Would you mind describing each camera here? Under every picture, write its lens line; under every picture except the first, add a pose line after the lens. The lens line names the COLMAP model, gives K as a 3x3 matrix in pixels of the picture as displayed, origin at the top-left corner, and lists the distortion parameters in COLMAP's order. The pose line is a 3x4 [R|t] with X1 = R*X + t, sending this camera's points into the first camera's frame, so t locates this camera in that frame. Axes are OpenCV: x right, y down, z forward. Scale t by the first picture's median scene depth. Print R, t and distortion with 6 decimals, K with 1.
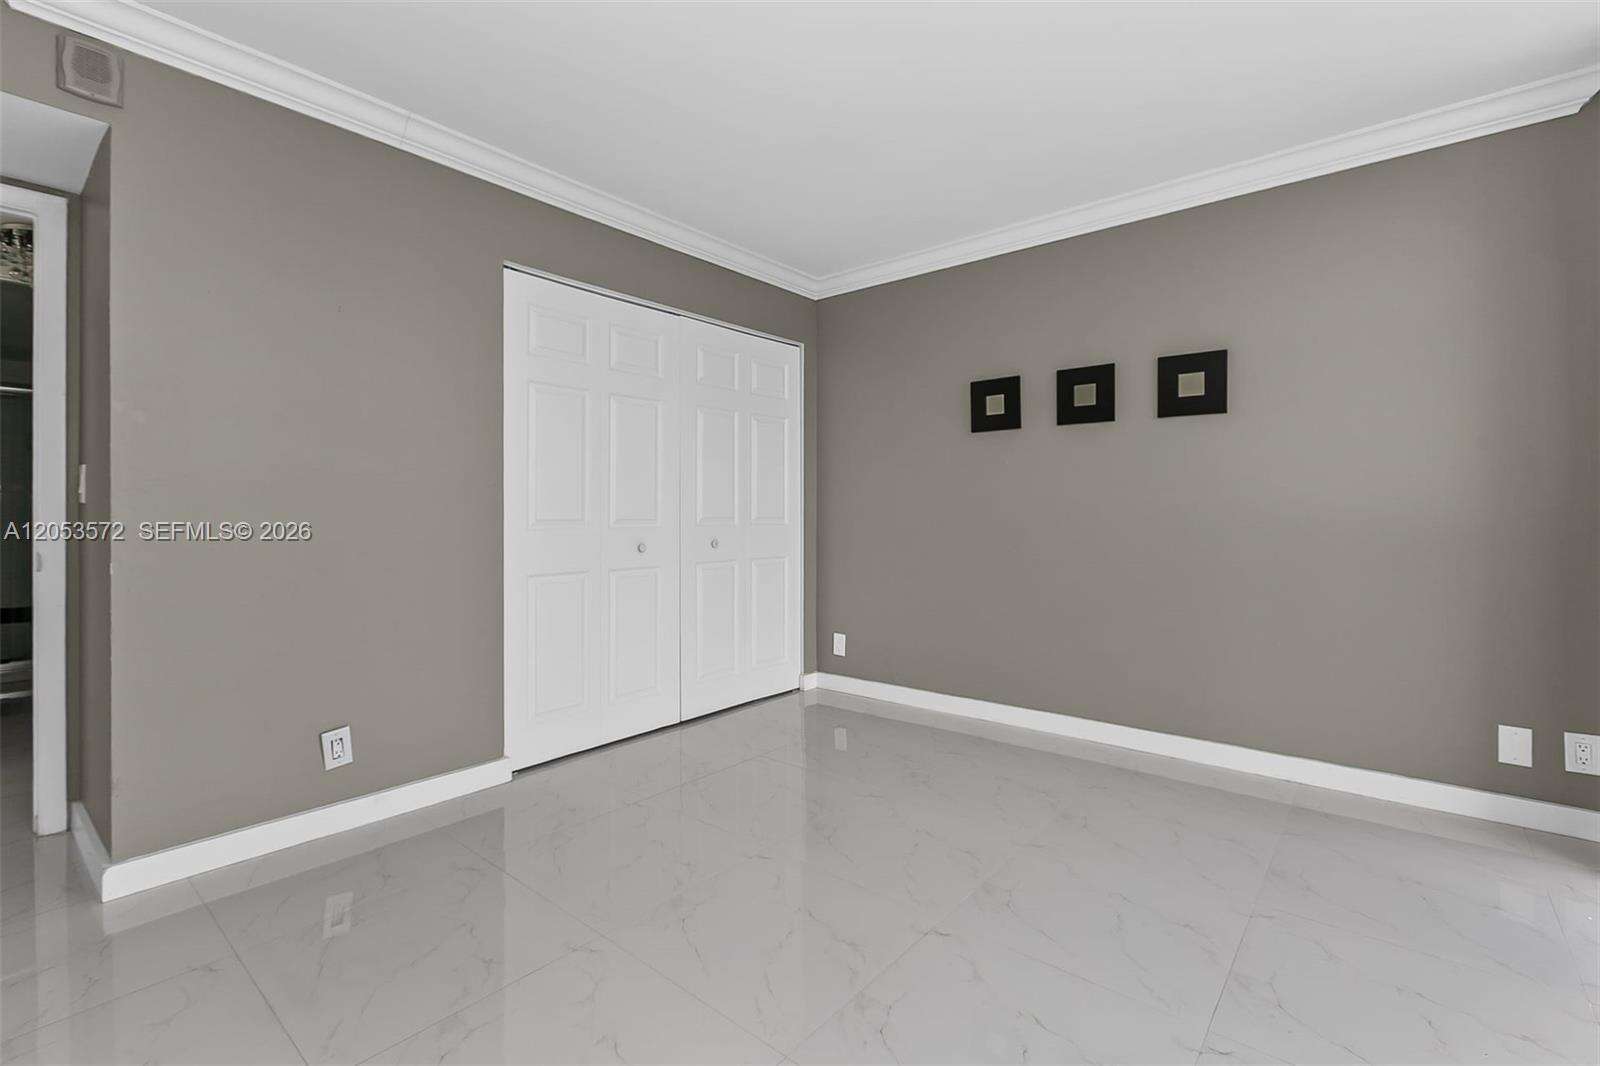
lens RADIAL K [[721.1, 0, 801.2], [0, 721.1, 502.3], [0, 0, 1]] dist [0.000646, -0.002354]
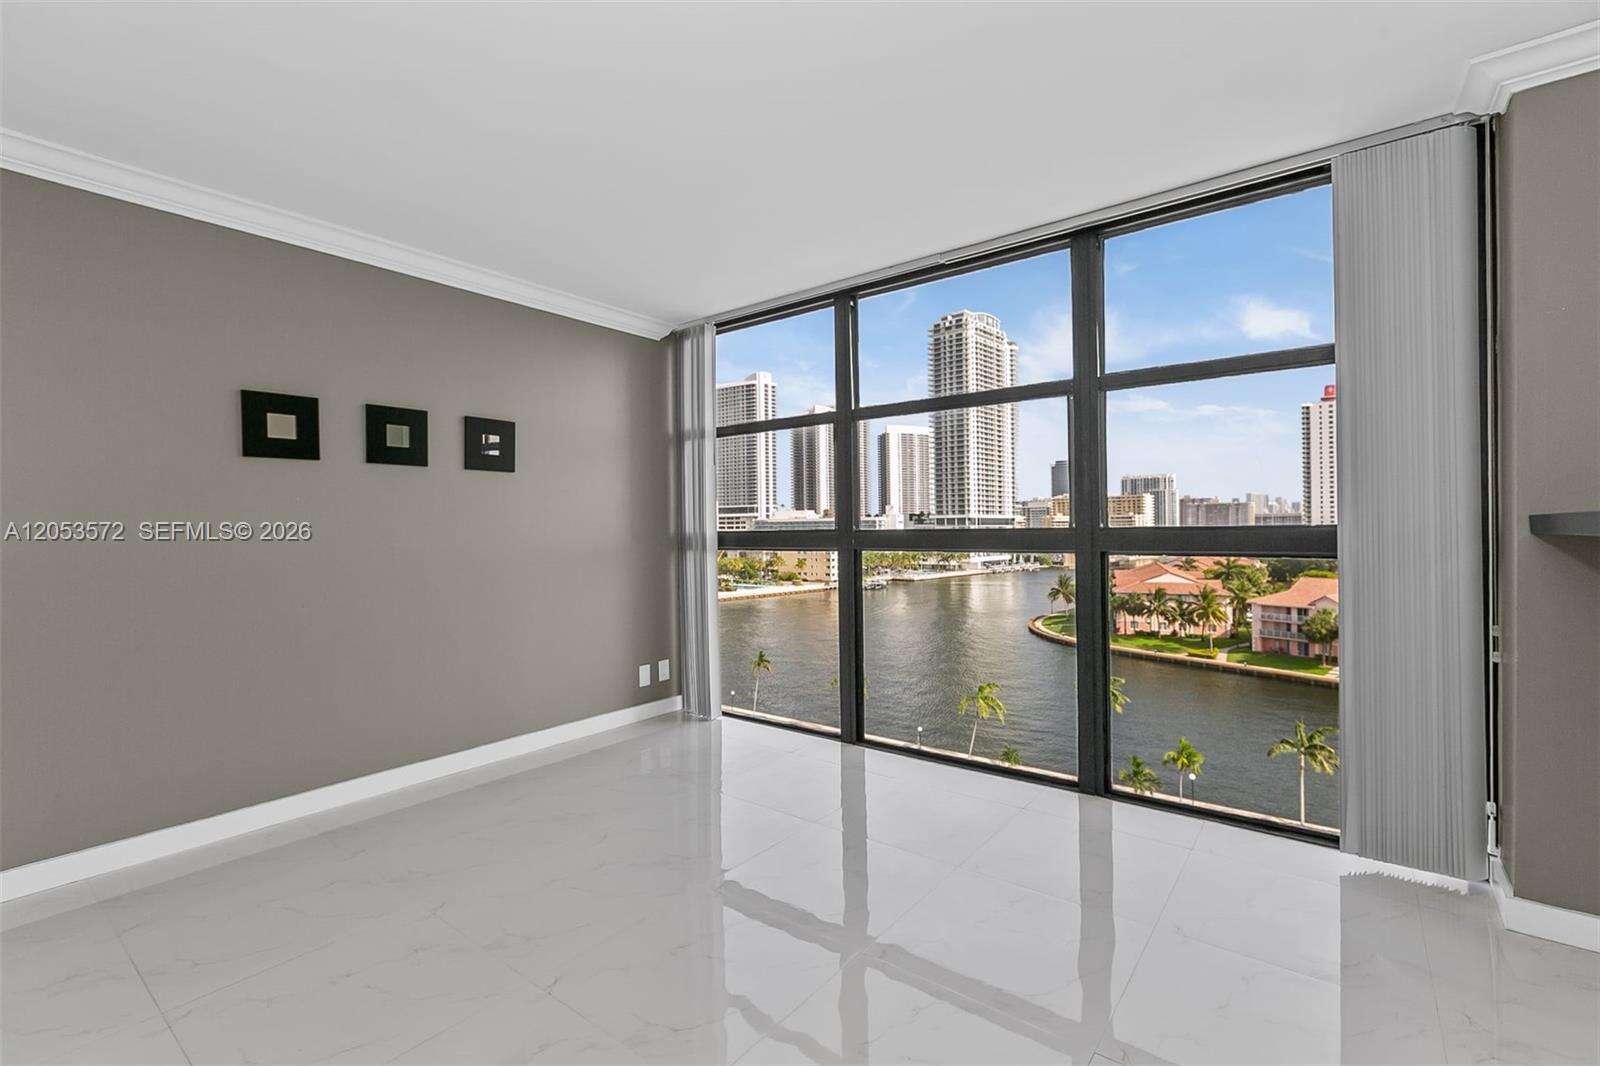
lens RADIAL K [[709.8, 0, 800.2], [0, 709.8, 524.5], [0, 0, 1]] dist [-0.001846, -0.000275]
pose [[-0.043815, 0.024576, 0.998737, -0.585700], [0.023177, 0.999453, -0.023577, 0.007459], [-0.998771, 0.022115, -0.044360, 0.489796]]
